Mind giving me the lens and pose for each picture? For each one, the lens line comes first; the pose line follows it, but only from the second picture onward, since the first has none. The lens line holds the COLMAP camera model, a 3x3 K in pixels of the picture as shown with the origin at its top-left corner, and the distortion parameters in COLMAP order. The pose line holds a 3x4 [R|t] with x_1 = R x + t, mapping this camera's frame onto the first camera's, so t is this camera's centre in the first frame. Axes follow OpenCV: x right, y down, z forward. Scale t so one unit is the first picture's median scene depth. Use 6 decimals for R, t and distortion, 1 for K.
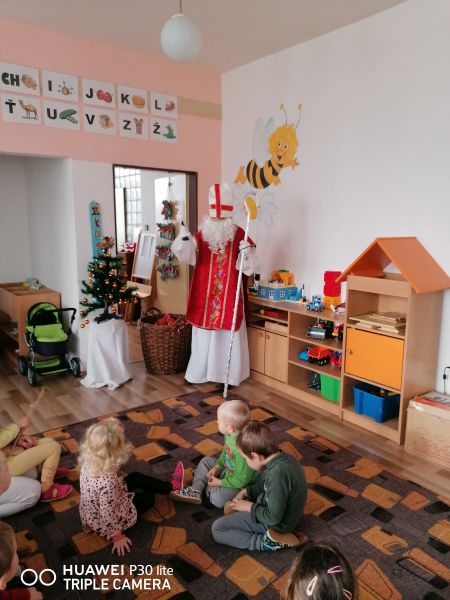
lens RADIAL K [[454.6, 0, 222.6], [0, 454.6, 300.8], [0, 0, 1]] dist [-0.001352, -0.025796]
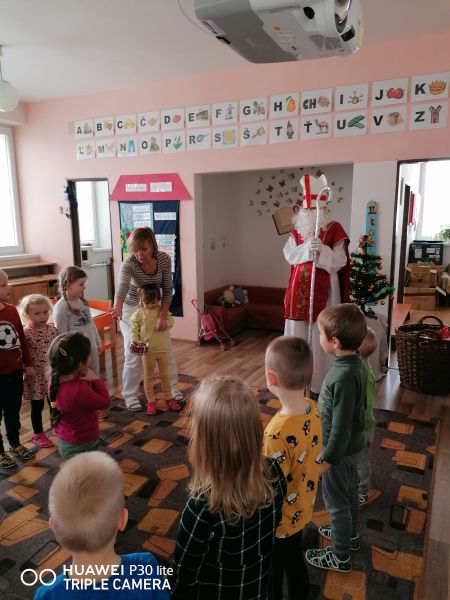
lens RADIAL K [[454.6, 0, 221.2], [0, 454.6, 300.8], [0, 0, 1]] dist [-0.001352, -0.025796]
pose [[0.407647, 0.129011, -0.903980, 0.555287], [-0.154451, 0.985447, 0.070989, -0.020563], [0.899983, 0.110683, 0.421640, 0.310708]]
